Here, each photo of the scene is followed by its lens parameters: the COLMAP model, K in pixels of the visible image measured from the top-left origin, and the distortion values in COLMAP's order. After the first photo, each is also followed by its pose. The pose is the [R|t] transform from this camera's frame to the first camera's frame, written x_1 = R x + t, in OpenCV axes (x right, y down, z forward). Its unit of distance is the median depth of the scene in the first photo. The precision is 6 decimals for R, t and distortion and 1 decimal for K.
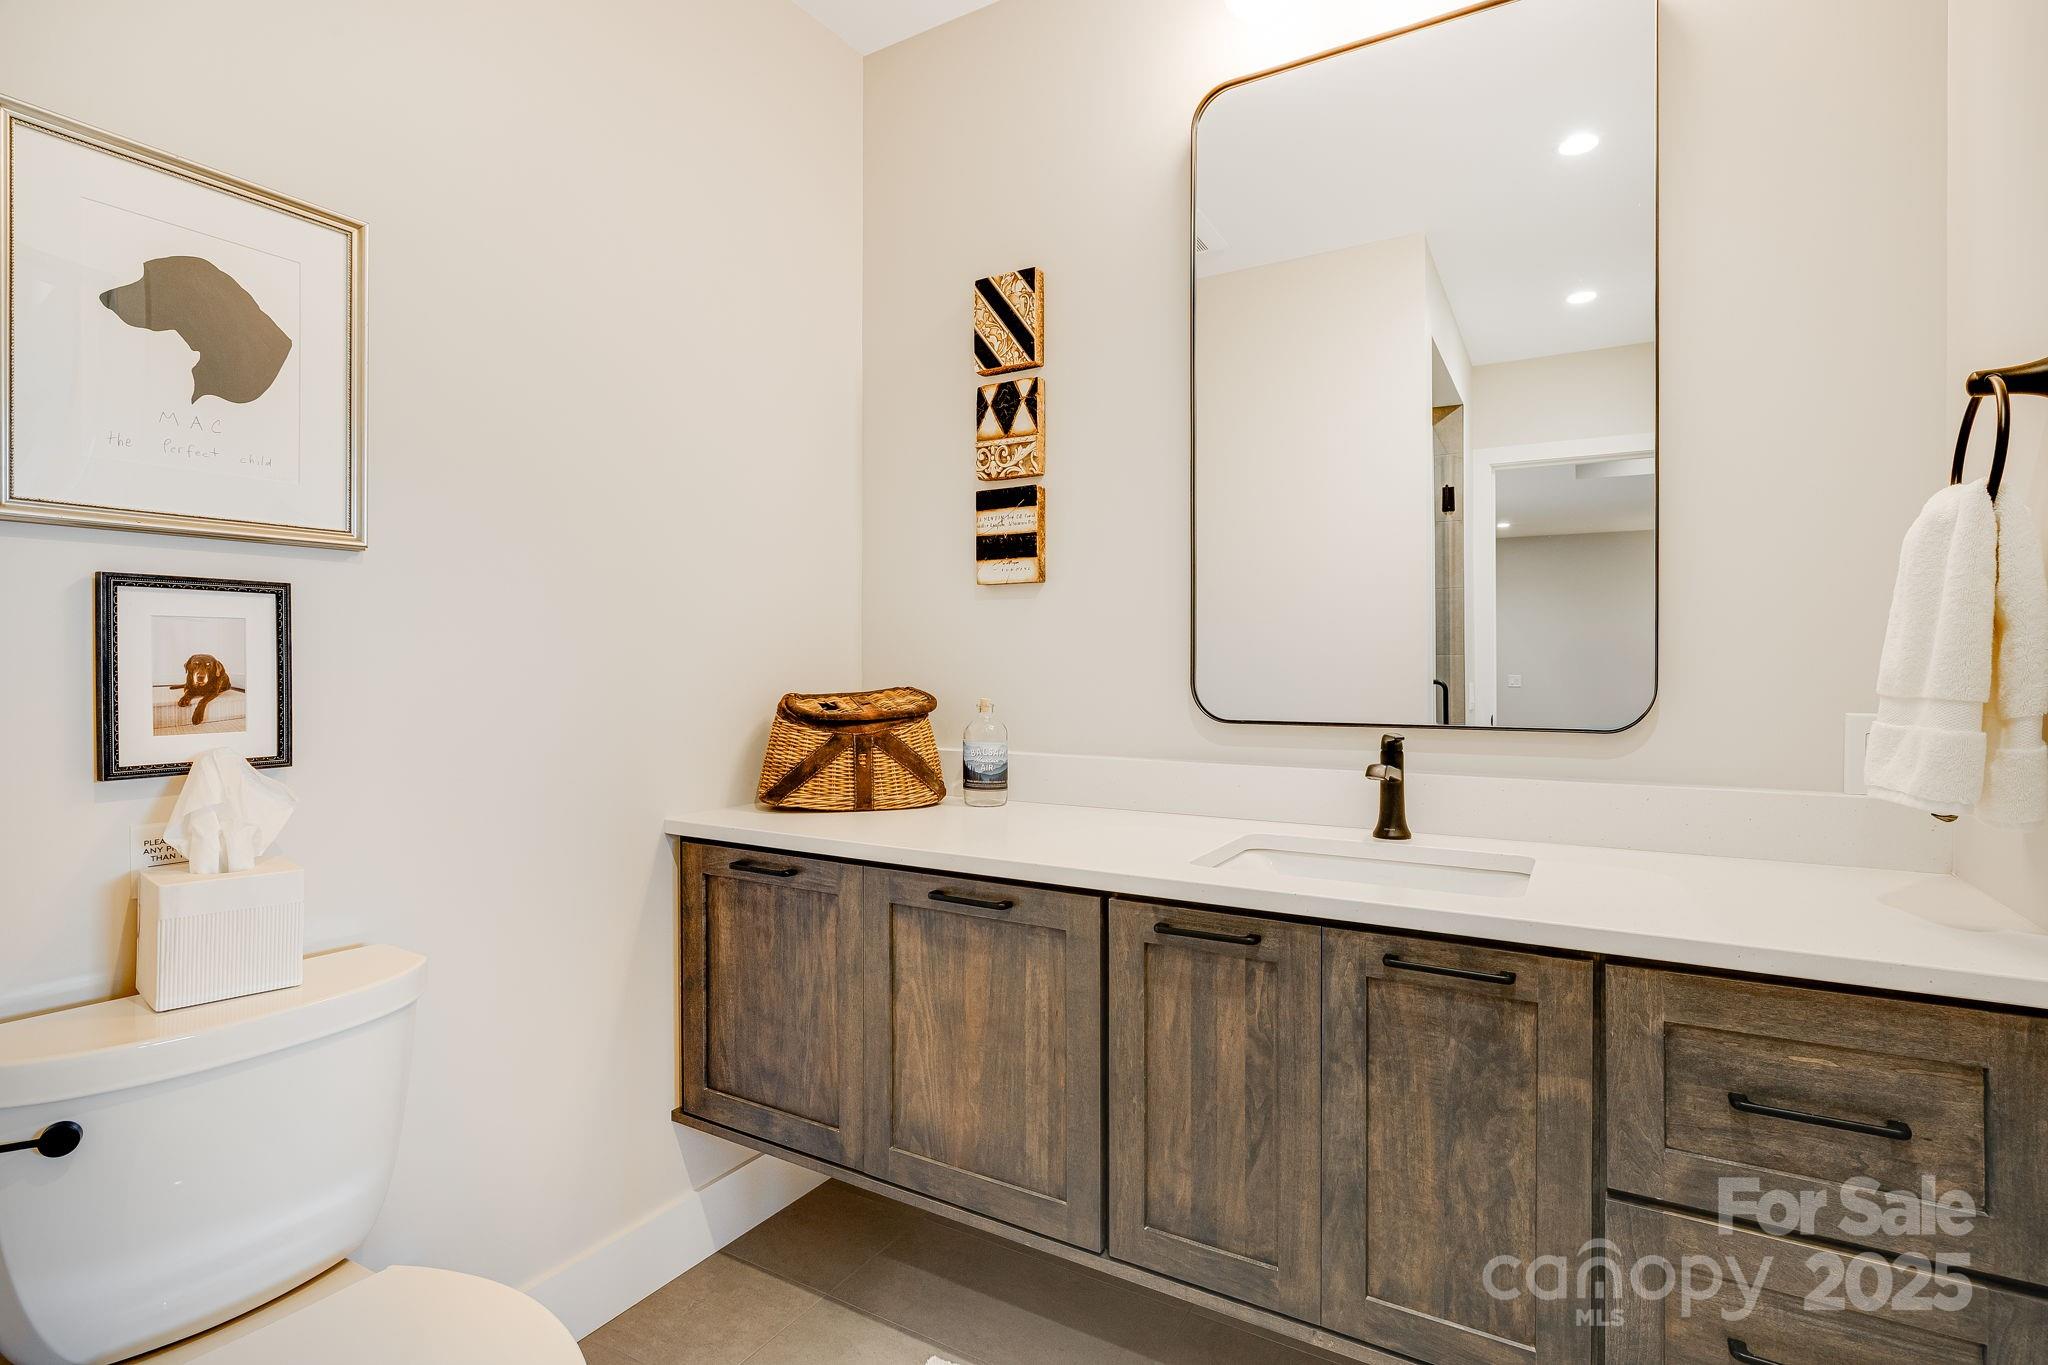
lens RADIAL K [[1000.6, 0, 1024.0], [0, 1000.6, 682.5], [0, 0, 1]] dist [-0.002828, -0.001310]
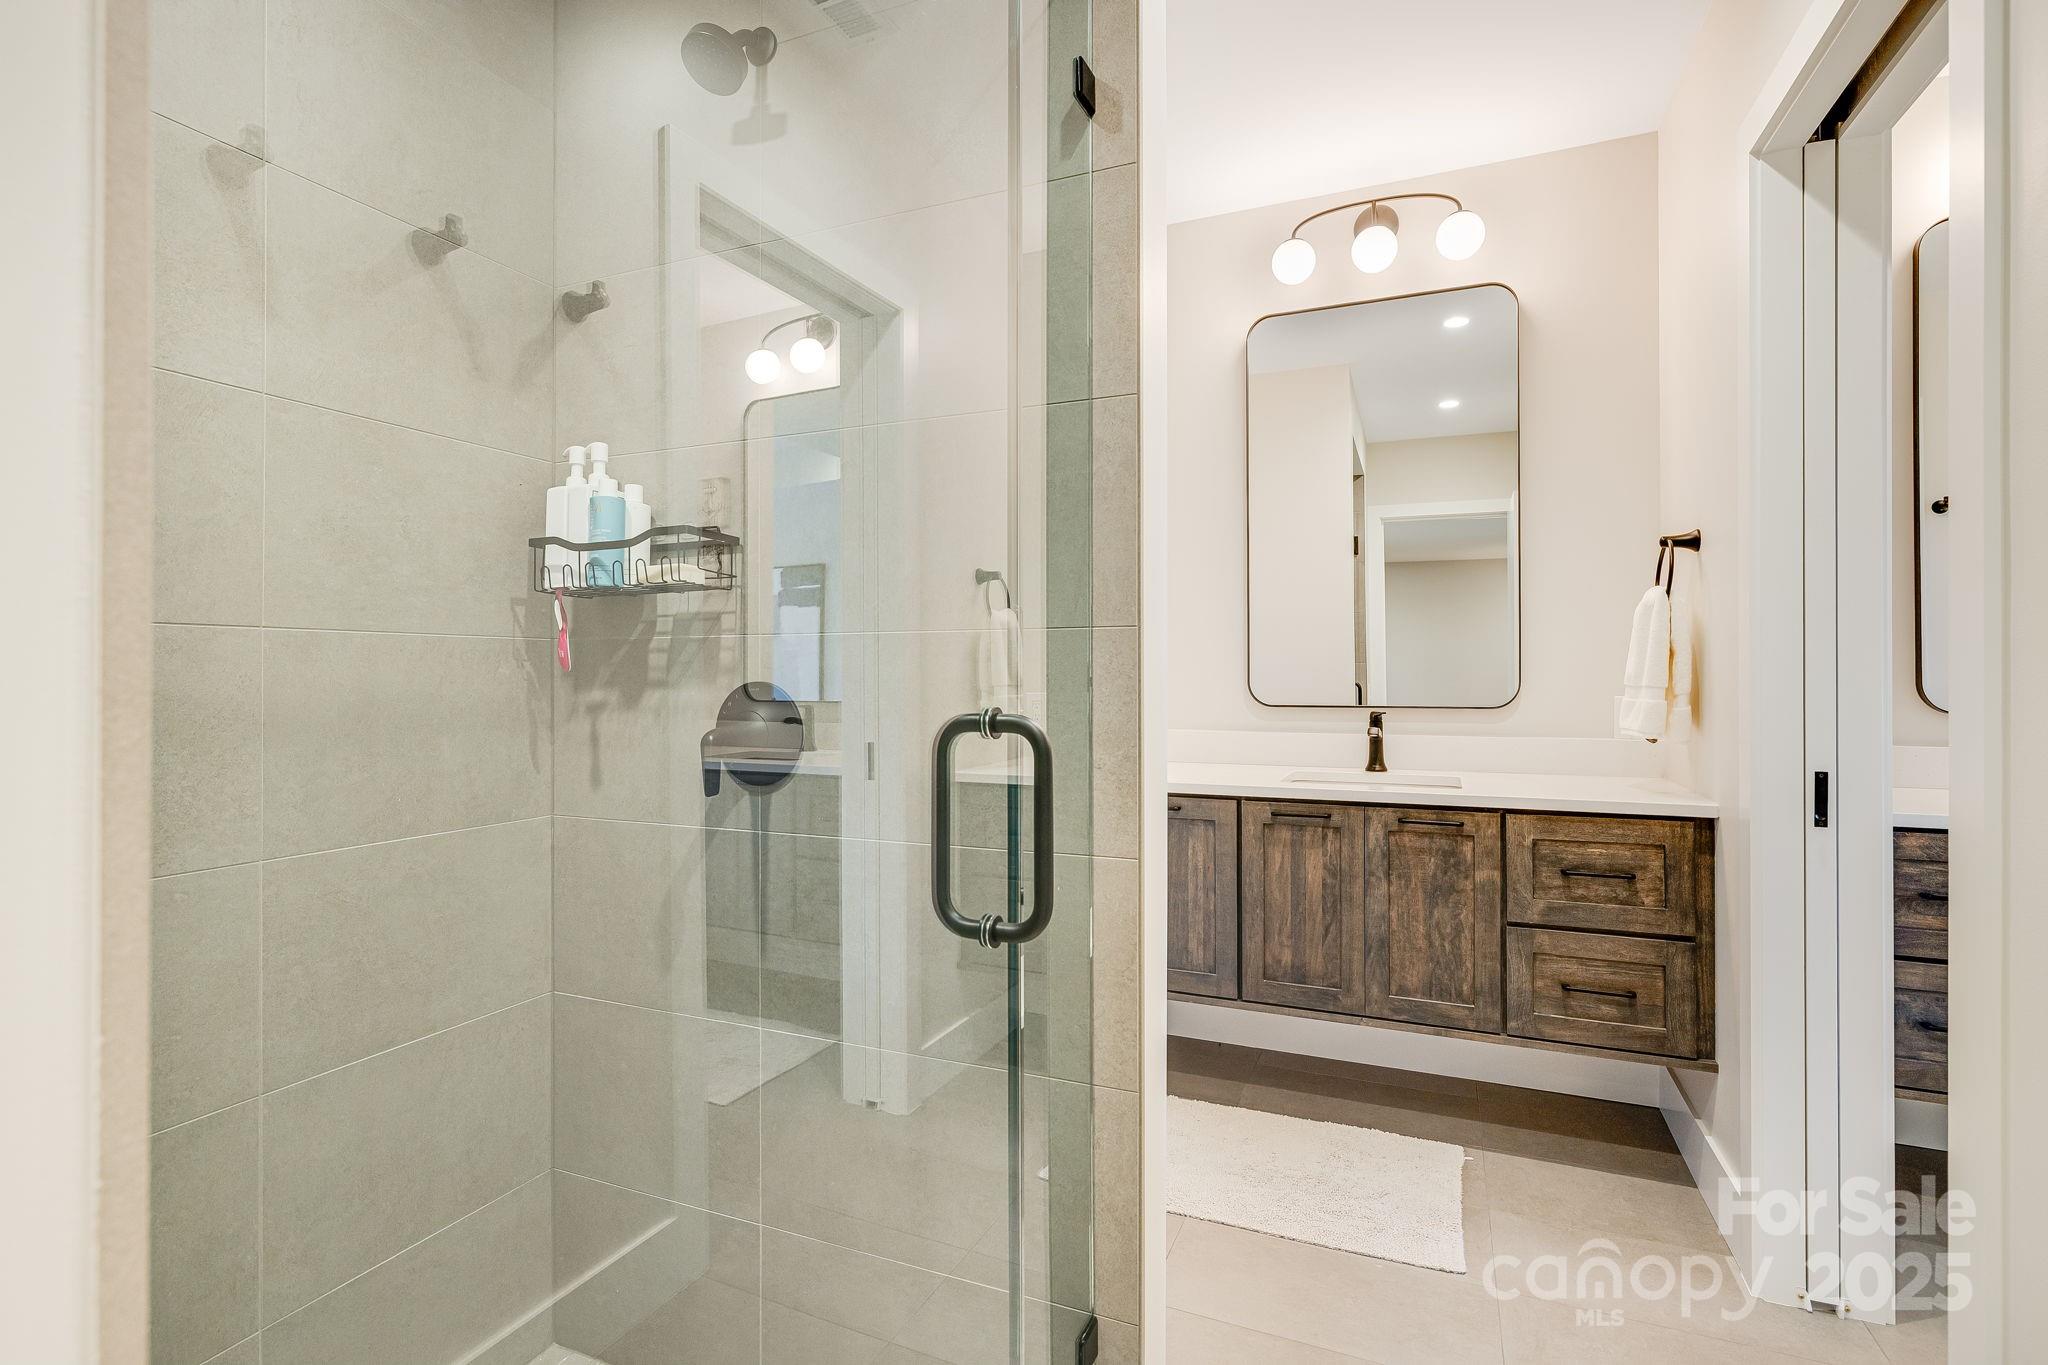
lens RADIAL K [[1000.6, 0, 1024.0], [0, 1000.6, 682.5], [0, 0, 1]] dist [-0.002828, -0.001310]
pose [[0.990442, -0.002322, 0.137912, -0.629354], [0.003103, 0.999980, -0.005445, 0.013852], [-0.137896, 0.005820, 0.990430, -0.834506]]
